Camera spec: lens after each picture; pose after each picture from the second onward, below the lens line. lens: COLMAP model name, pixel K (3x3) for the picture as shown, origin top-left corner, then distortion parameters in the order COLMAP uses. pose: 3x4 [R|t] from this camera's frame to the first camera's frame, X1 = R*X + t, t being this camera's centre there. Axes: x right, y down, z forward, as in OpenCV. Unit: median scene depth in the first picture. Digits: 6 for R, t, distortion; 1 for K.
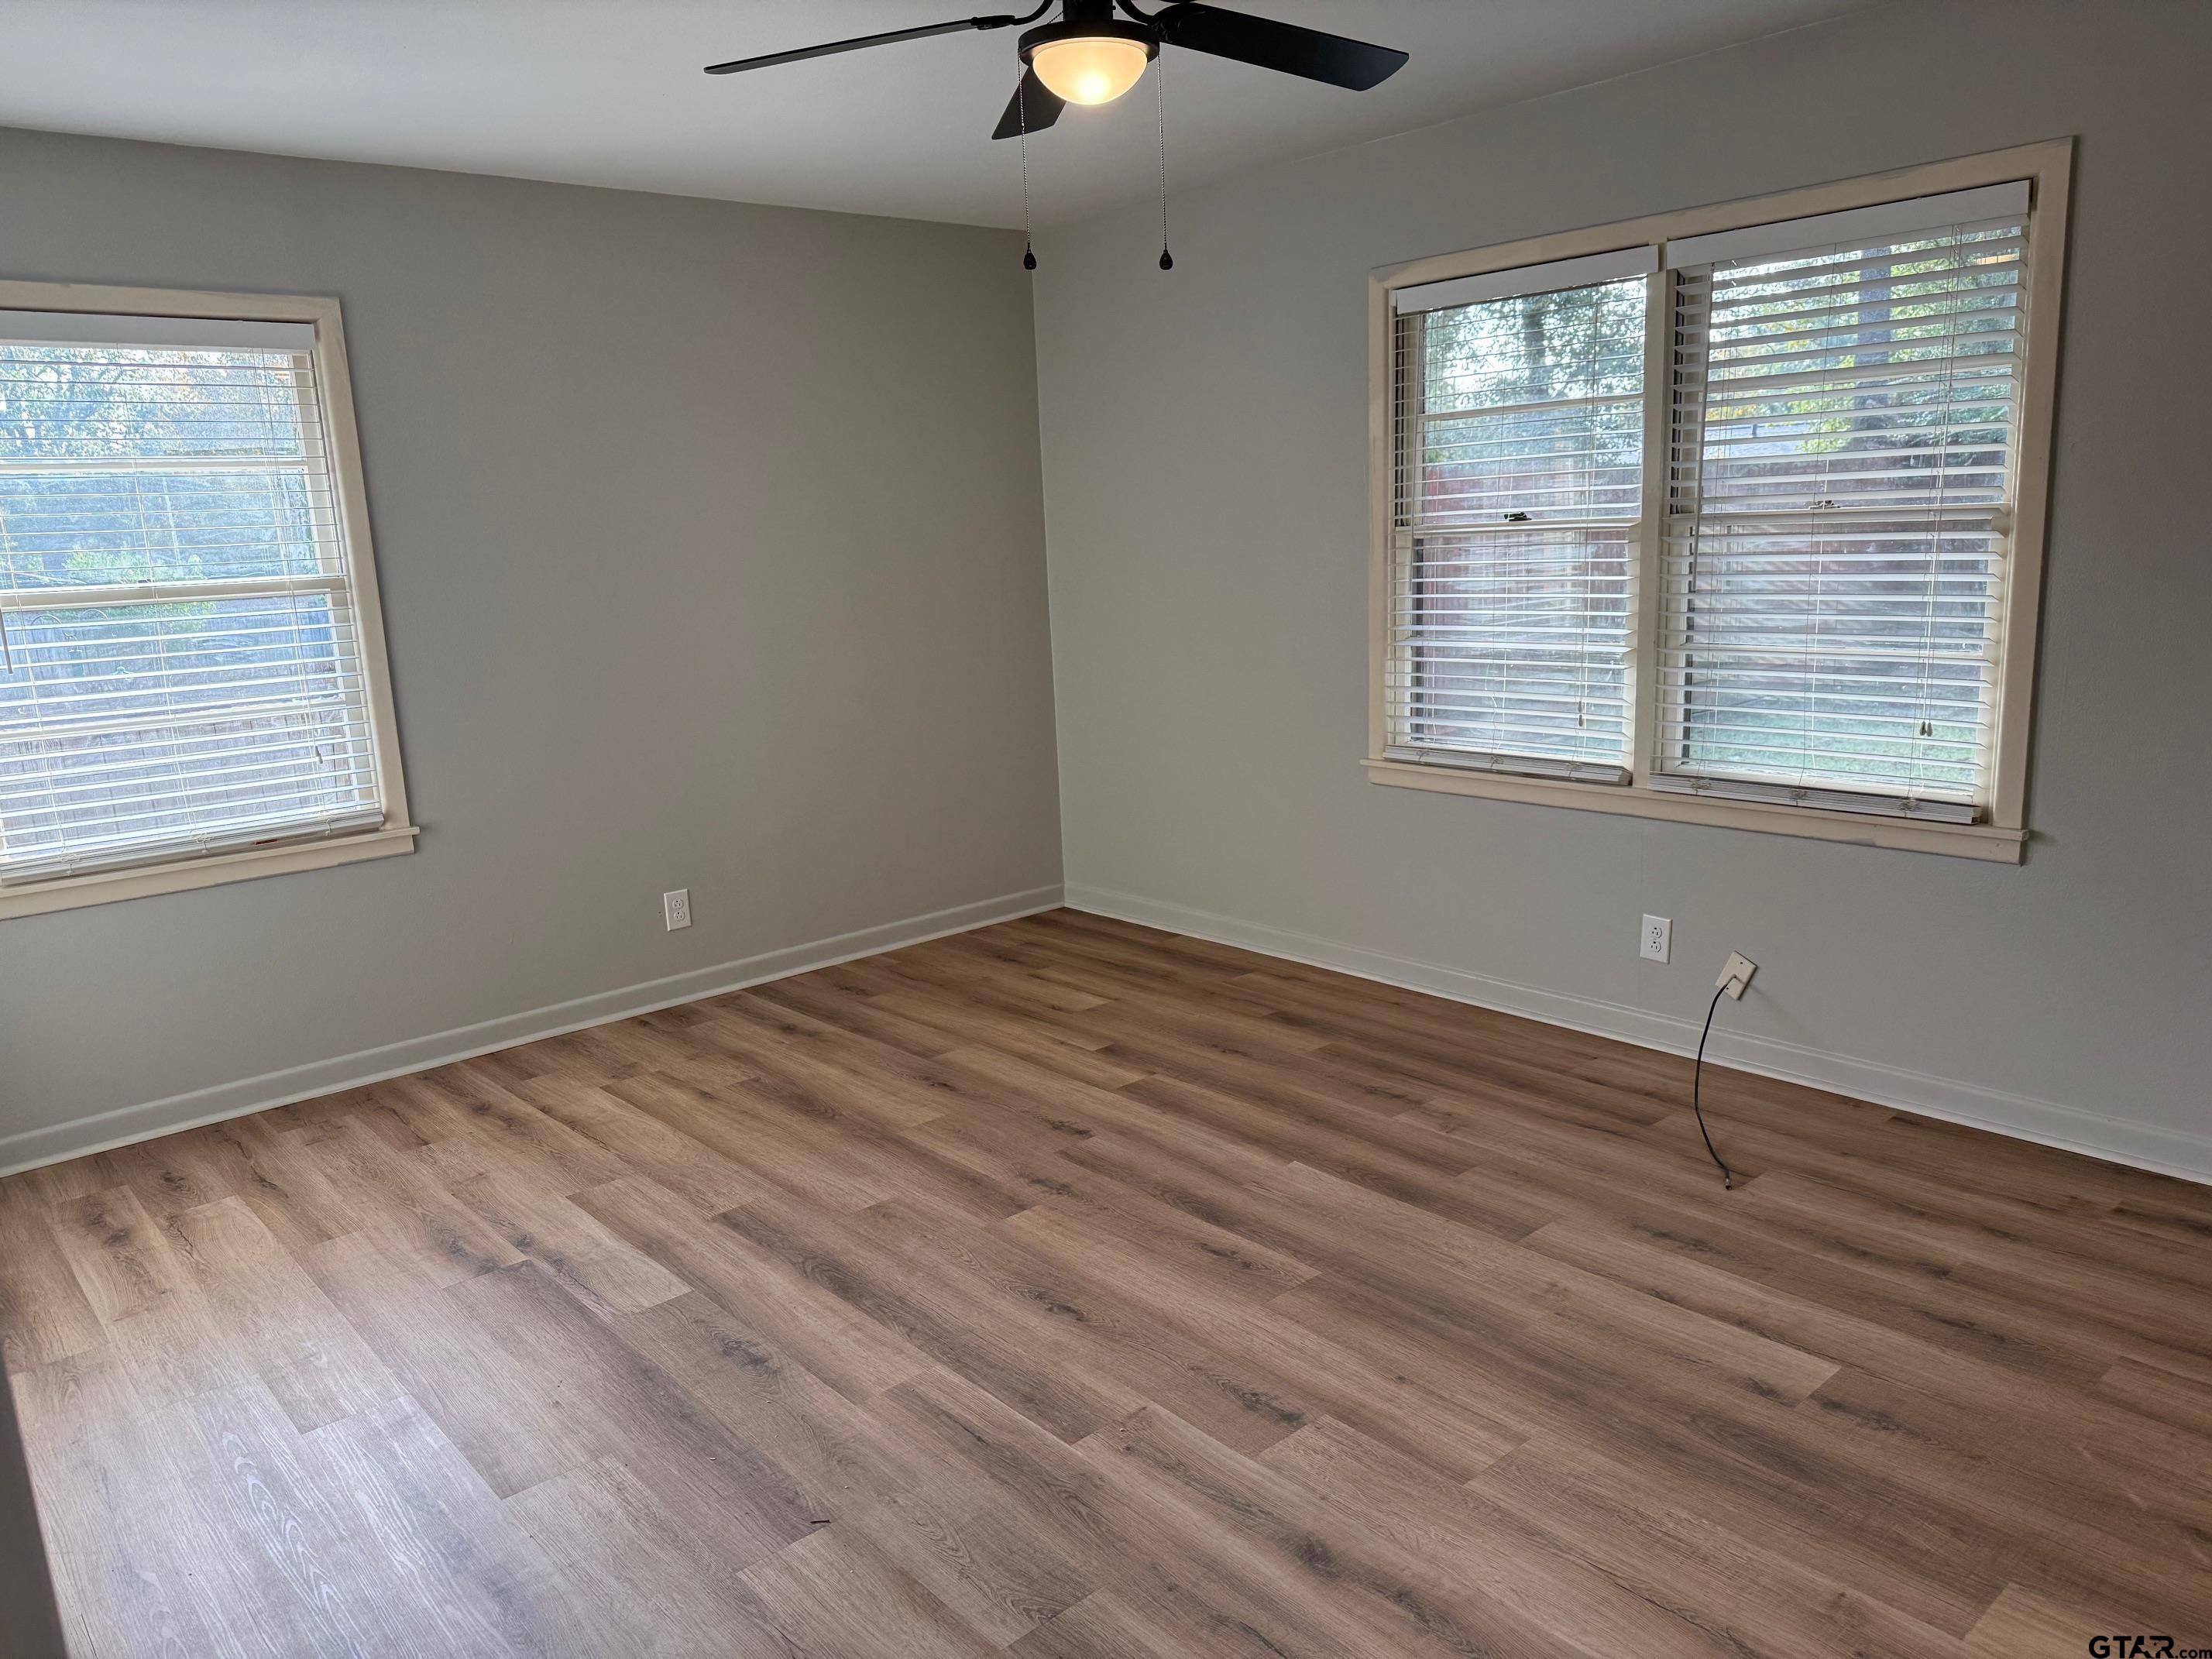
lens RADIAL K [[1569.8, 0, 1108.0], [0, 1569.8, 830.3], [0, 0, 1]] dist [-0.008116, -0.016126]
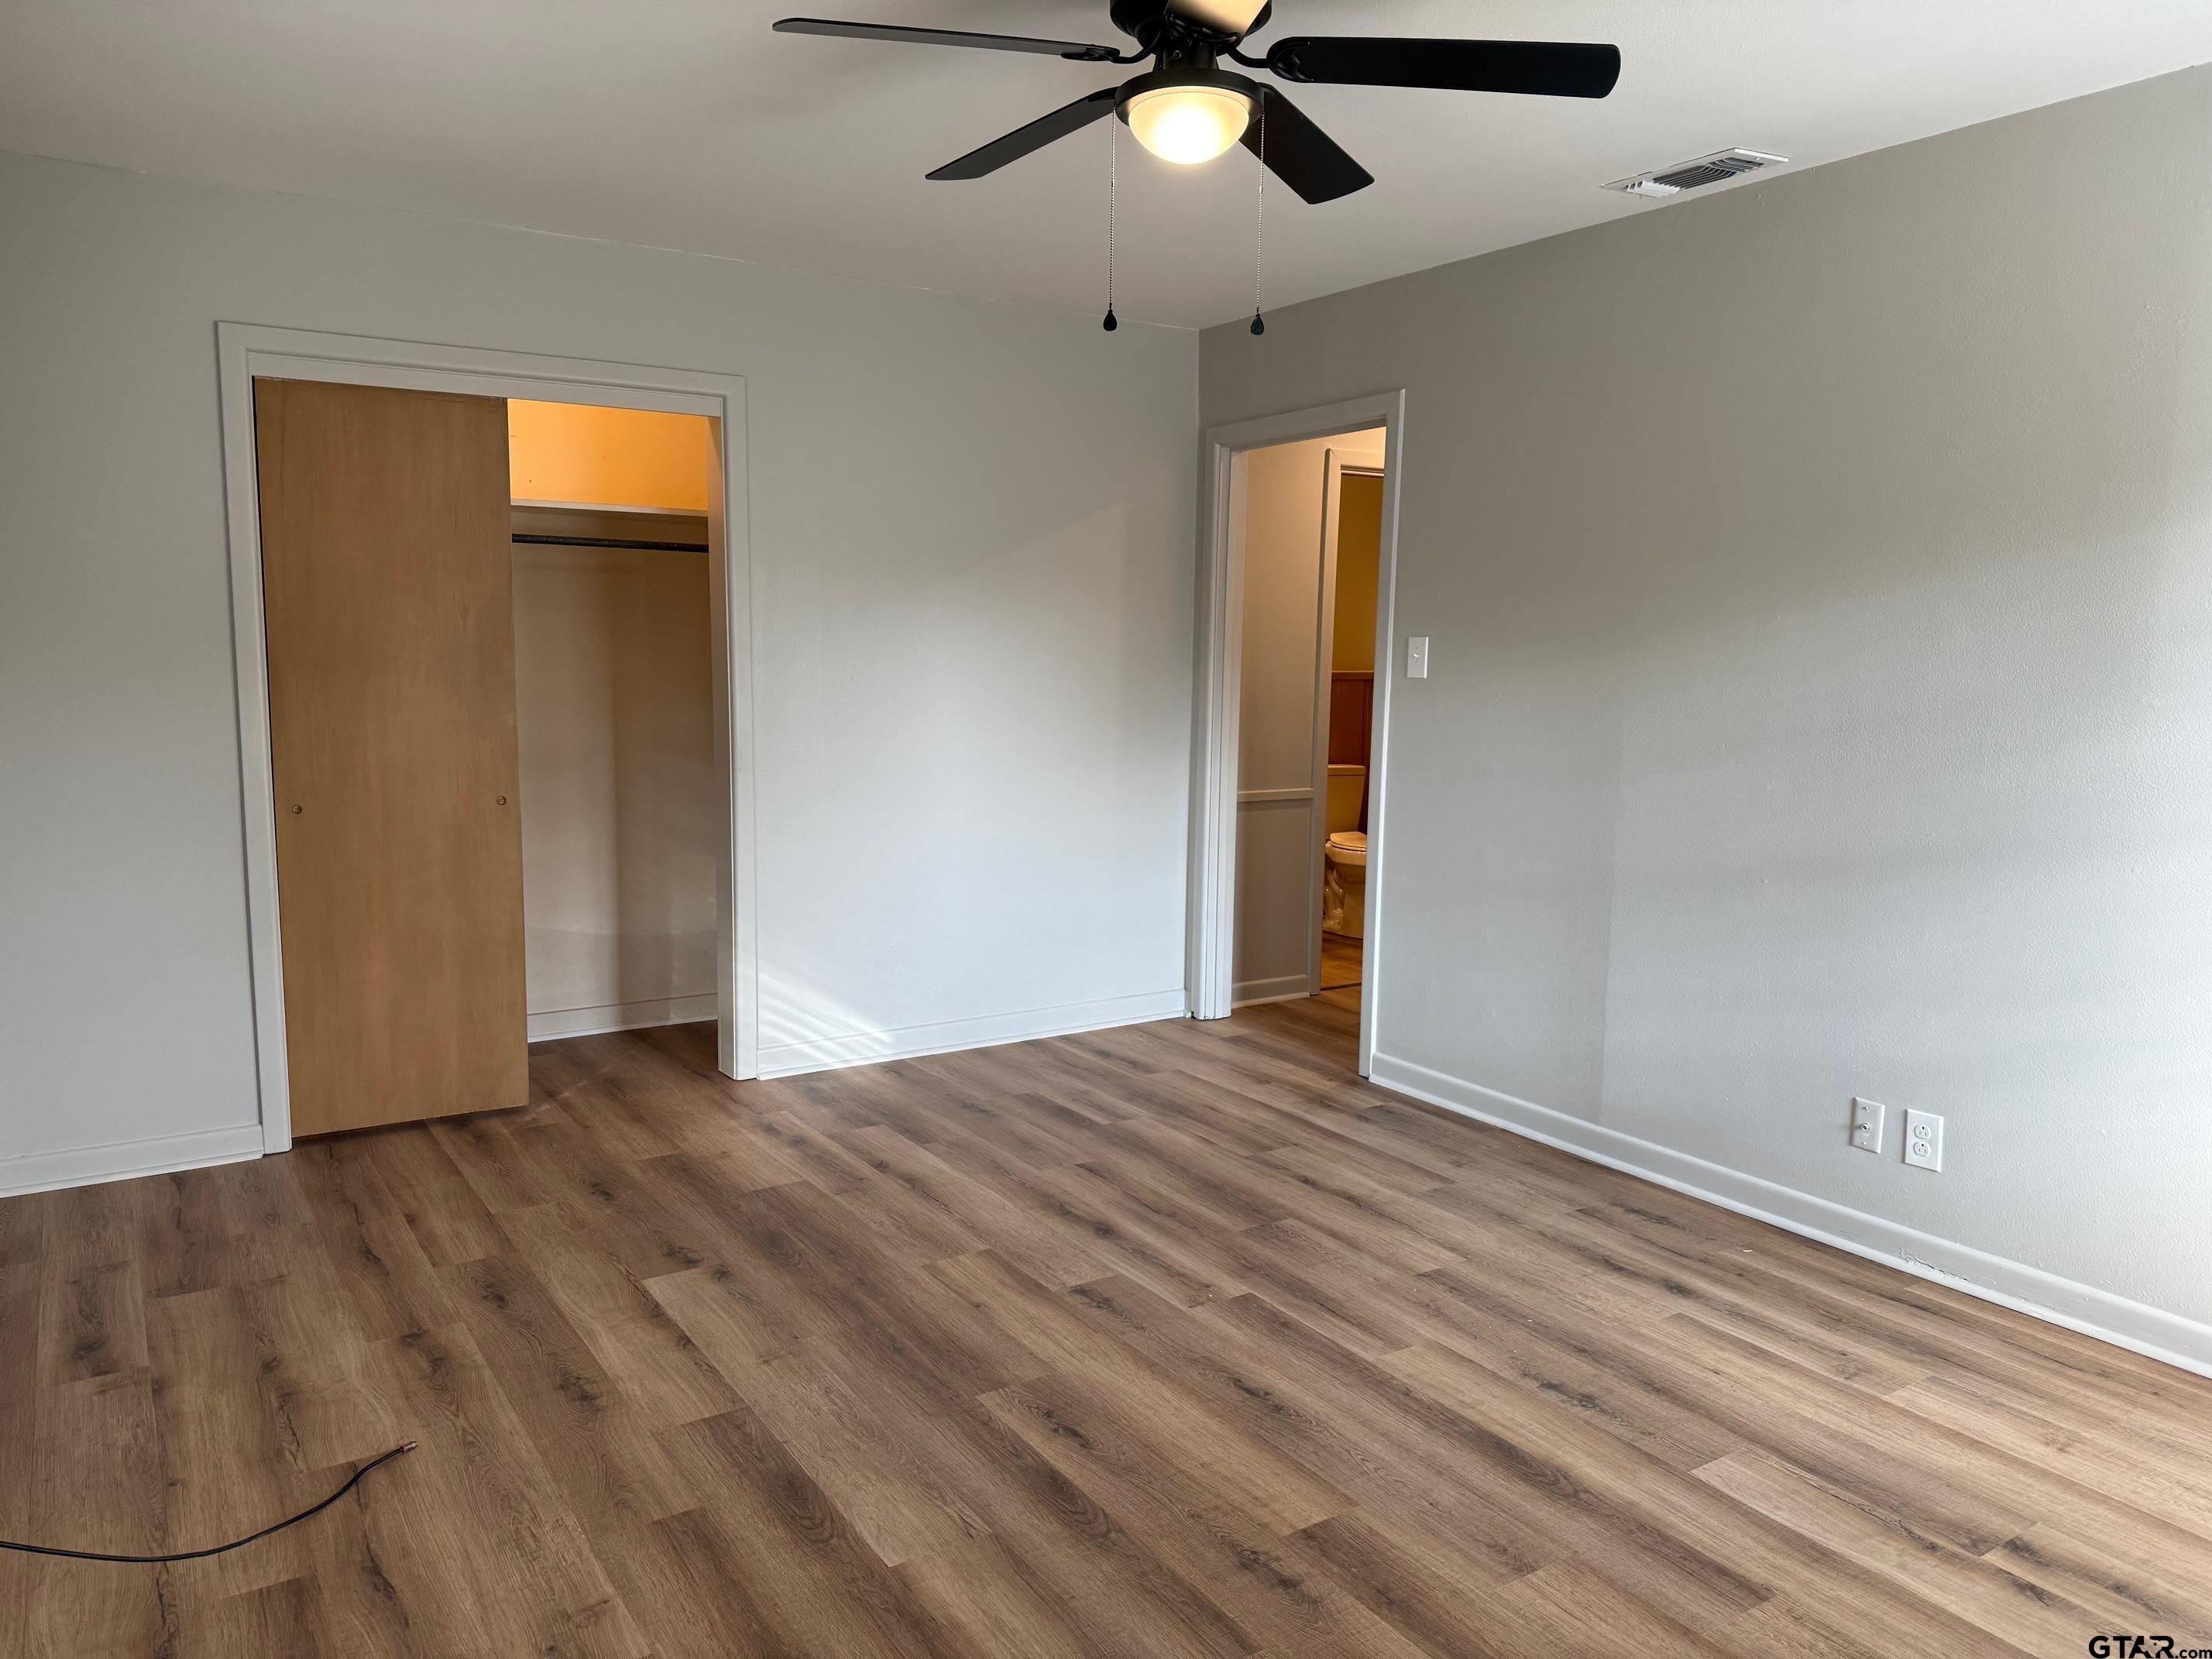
lens RADIAL K [[1569.8, 0, 1102.4], [0, 1569.8, 833.9], [0, 0, 1]] dist [-0.008116, -0.016126]
pose [[-0.990062, 0.017710, 0.139515, -0.078274], [0.059890, 0.950683, 0.304327, -0.331368], [-0.127245, 0.309658, -0.942295, 1.836219]]
